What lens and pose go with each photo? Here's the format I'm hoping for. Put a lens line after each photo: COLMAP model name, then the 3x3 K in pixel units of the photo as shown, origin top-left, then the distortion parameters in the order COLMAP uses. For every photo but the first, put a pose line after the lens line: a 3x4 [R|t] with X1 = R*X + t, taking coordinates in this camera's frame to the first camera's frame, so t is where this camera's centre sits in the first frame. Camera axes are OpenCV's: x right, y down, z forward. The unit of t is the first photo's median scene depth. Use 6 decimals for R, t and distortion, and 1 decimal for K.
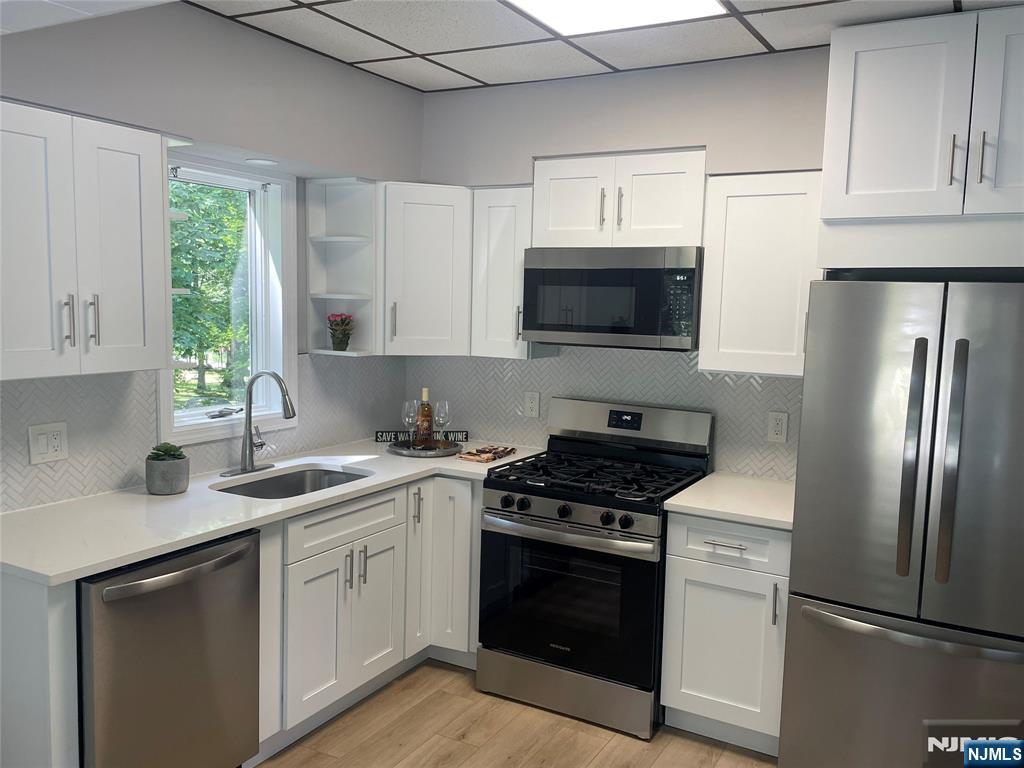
lens RADIAL K [[867.0, 0, 510.8], [0, 867.0, 384.5], [0, 0, 1]] dist [0.075951, -0.014187]
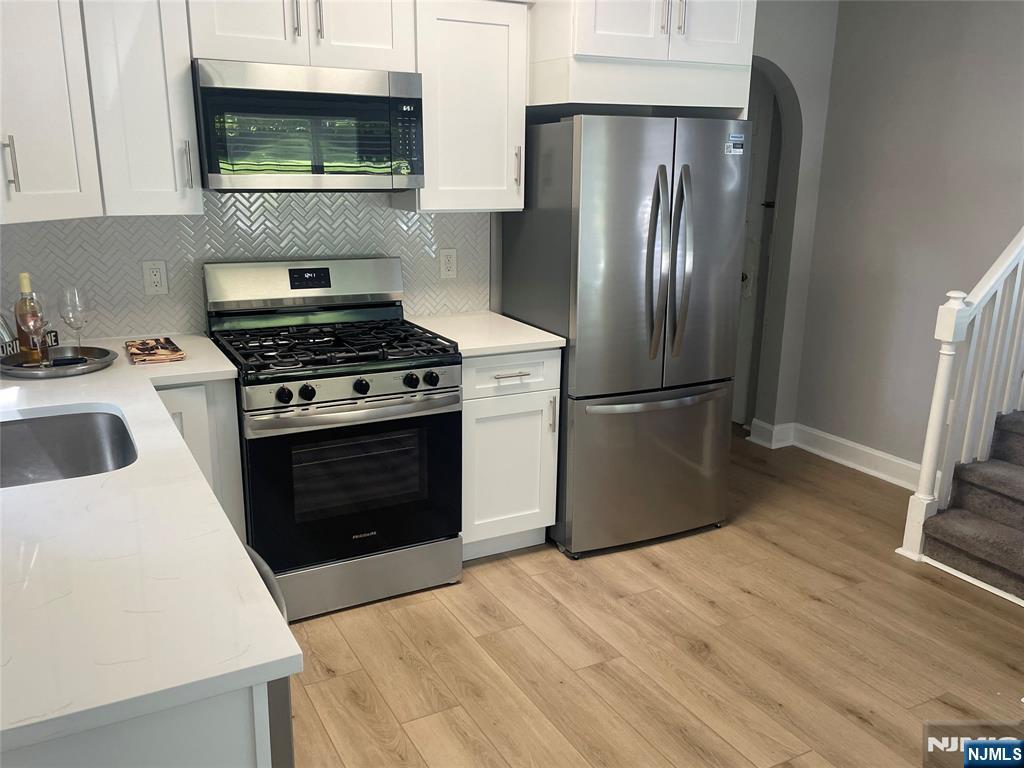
lens RADIAL K [[867.0, 0, 510.9], [0, 867.0, 385.0], [0, 0, 1]] dist [0.075951, -0.014187]
pose [[0.529284, -0.237335, 0.814574, -0.566999], [0.088856, 0.970305, 0.224973, -0.038216], [-0.843779, -0.046695, 0.534655, 0.408486]]
